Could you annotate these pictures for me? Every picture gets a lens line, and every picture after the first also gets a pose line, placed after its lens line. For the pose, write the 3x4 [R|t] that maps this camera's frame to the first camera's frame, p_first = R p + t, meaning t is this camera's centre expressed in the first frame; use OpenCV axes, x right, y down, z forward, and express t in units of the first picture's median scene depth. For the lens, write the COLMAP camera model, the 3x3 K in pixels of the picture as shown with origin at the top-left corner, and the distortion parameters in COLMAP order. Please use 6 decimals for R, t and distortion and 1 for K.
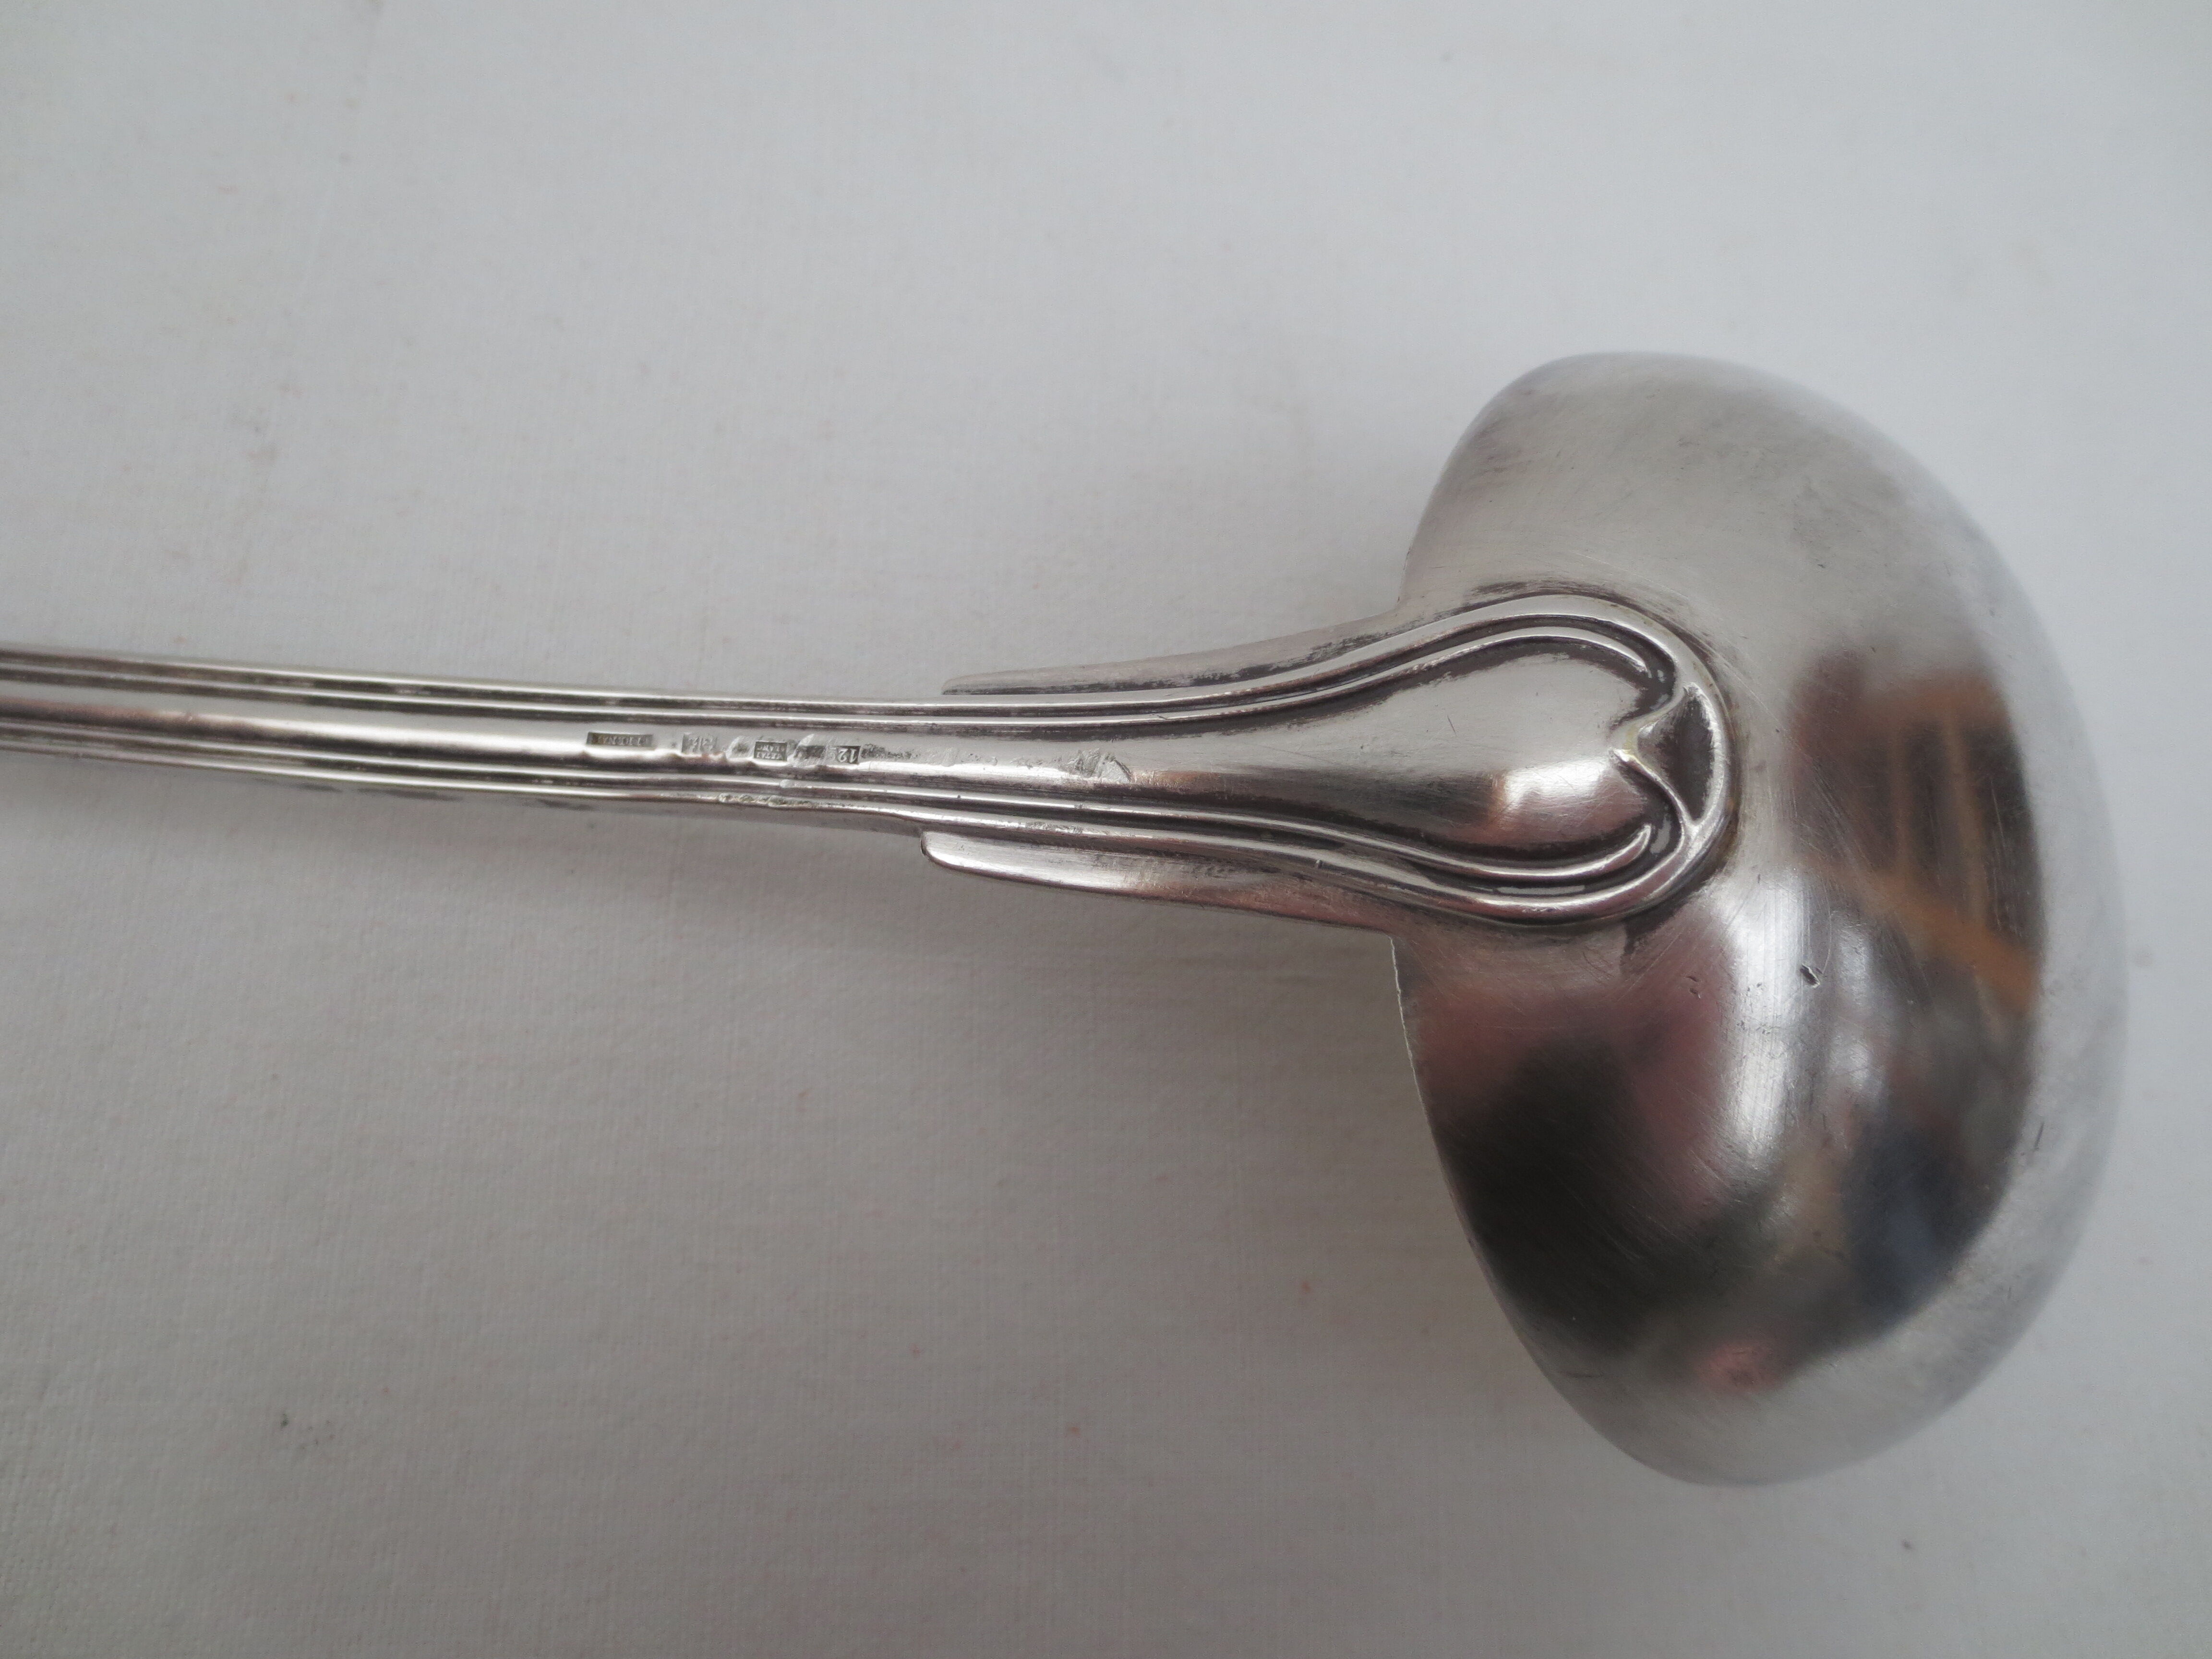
lens RADIAL K [[1350.7, 0, 1116.6], [0, 1350.7, 817.8], [0, 0, 1]] dist [-0.052198, 0.002018]
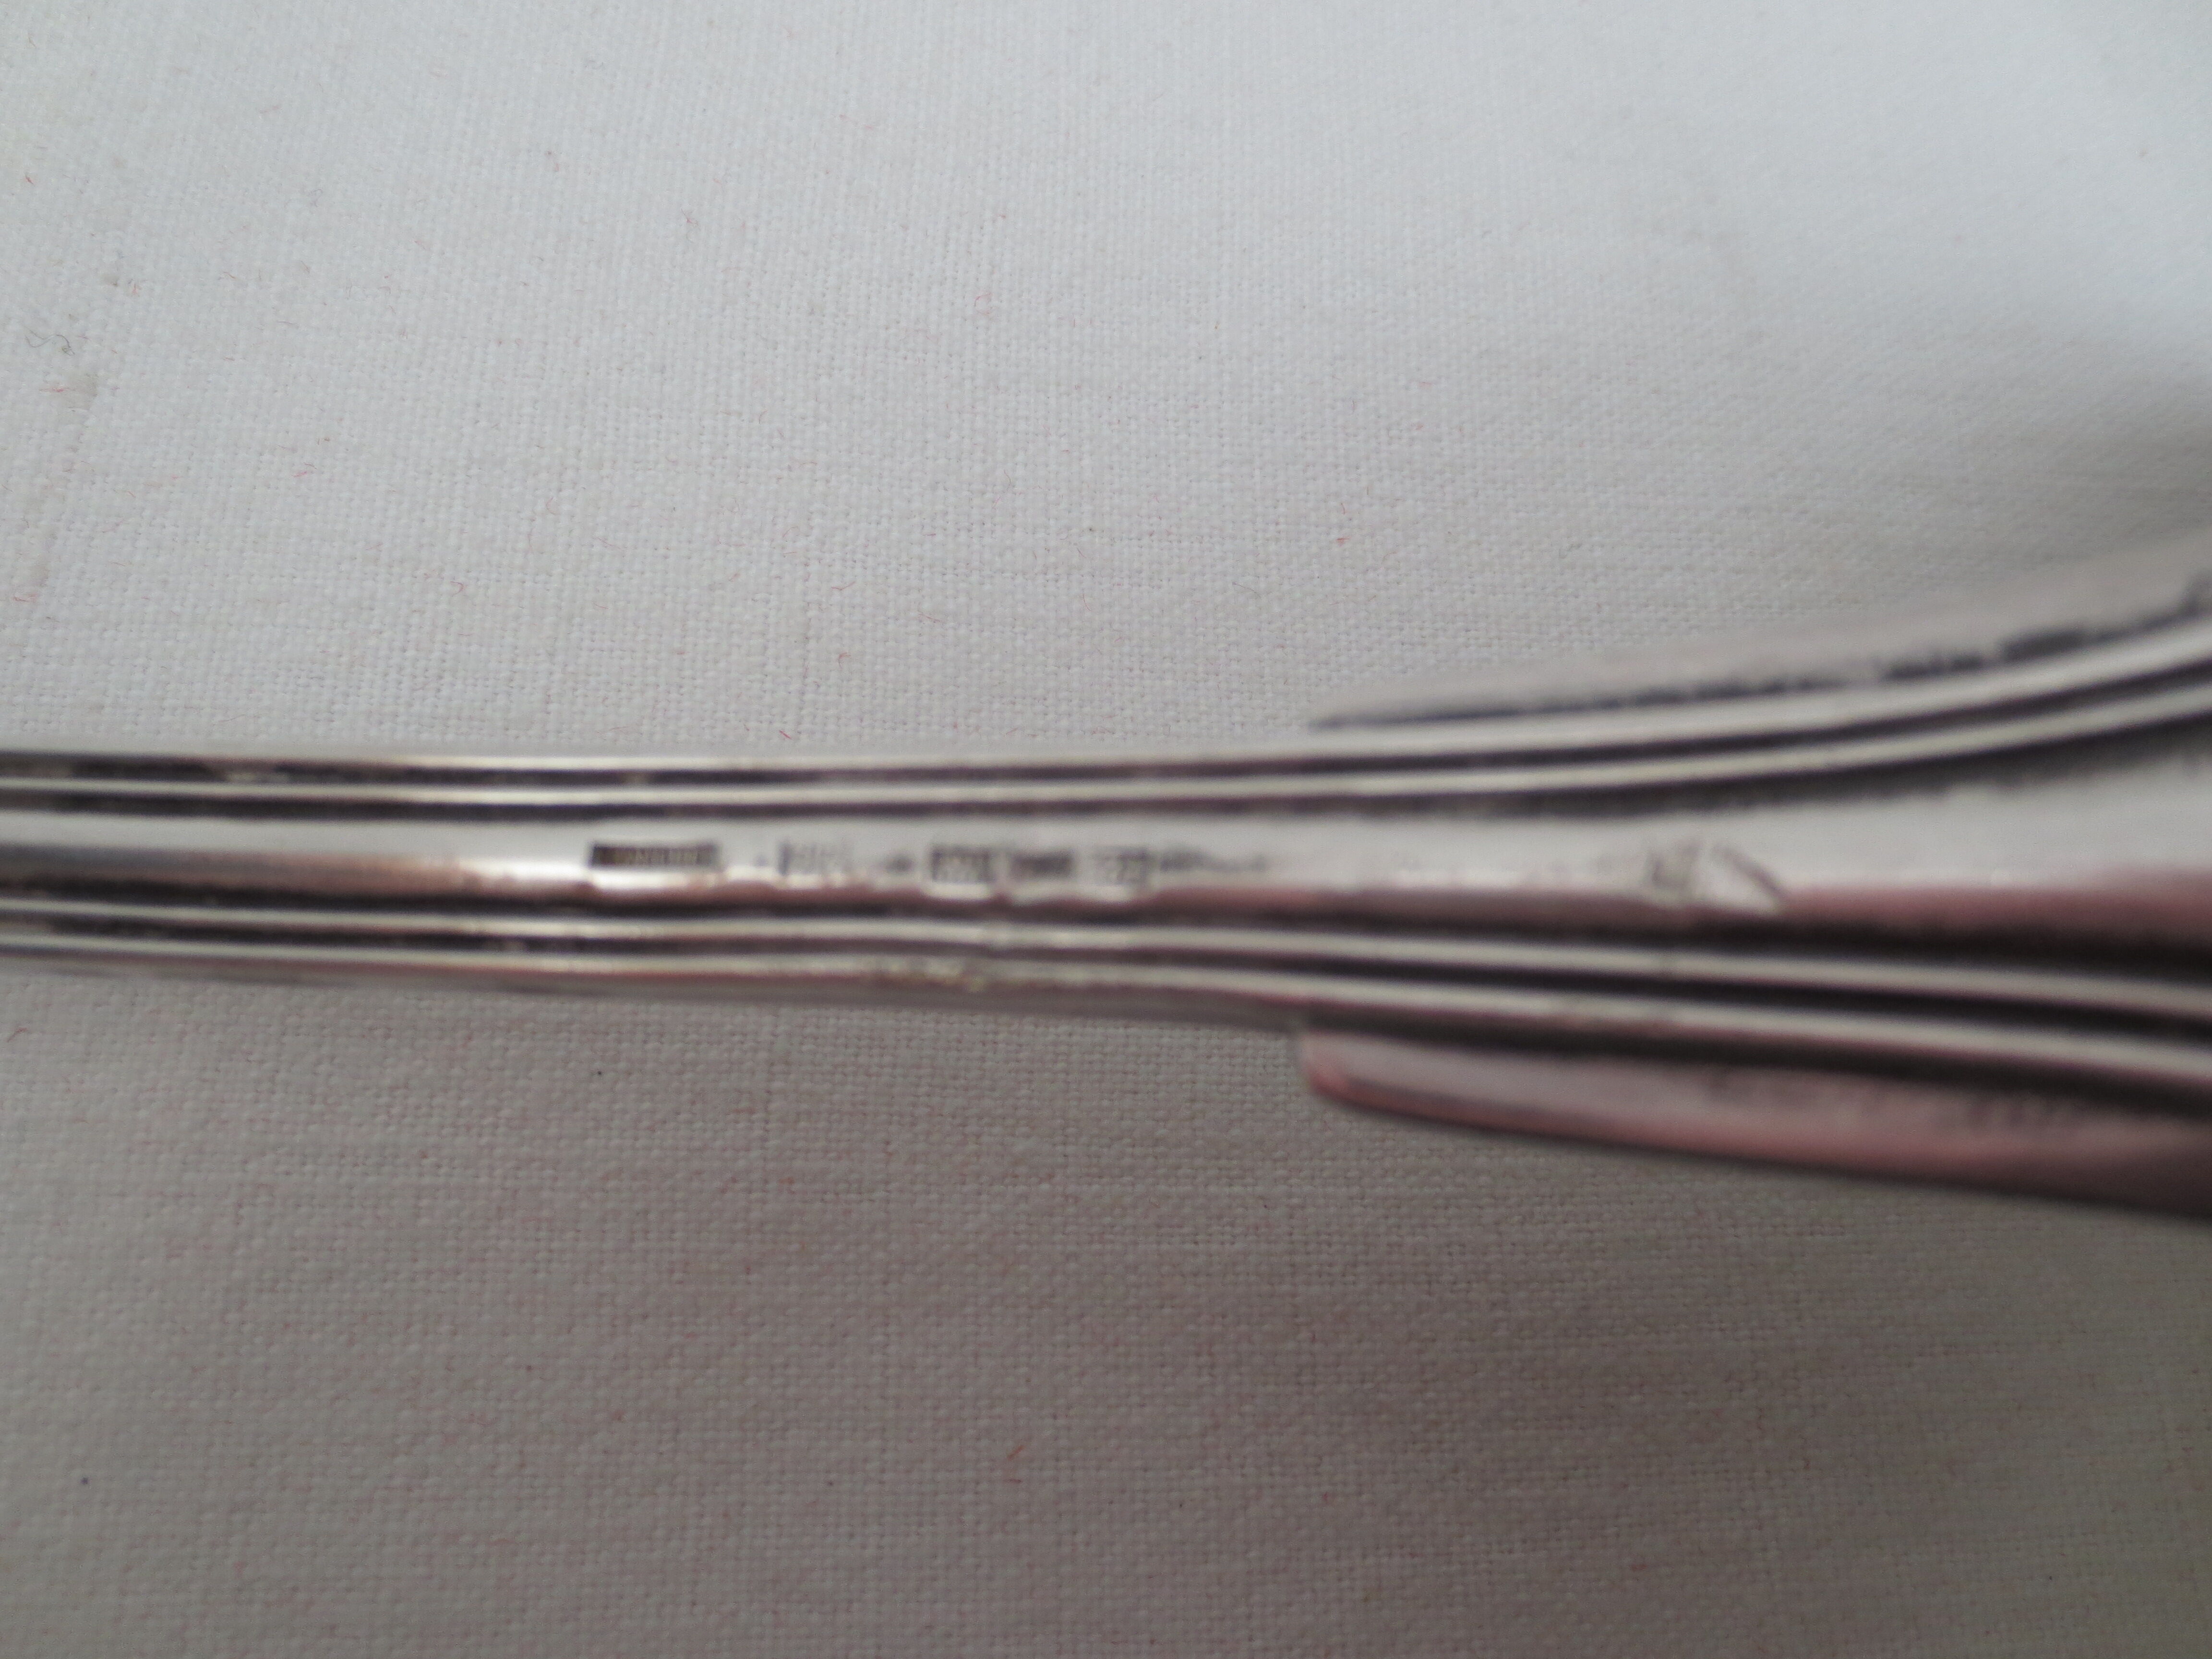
lens RADIAL K [[1586.4, 0, 1098.2], [0, 1586.4, 840.5], [0, 0, 1]] dist [-0.061561, 0.018569]
pose [[0.992576, -0.045381, -0.112845, -0.125085], [0.043675, 0.998892, -0.017549, -0.040519], [0.113517, 0.012491, 0.993458, 0.386263]]
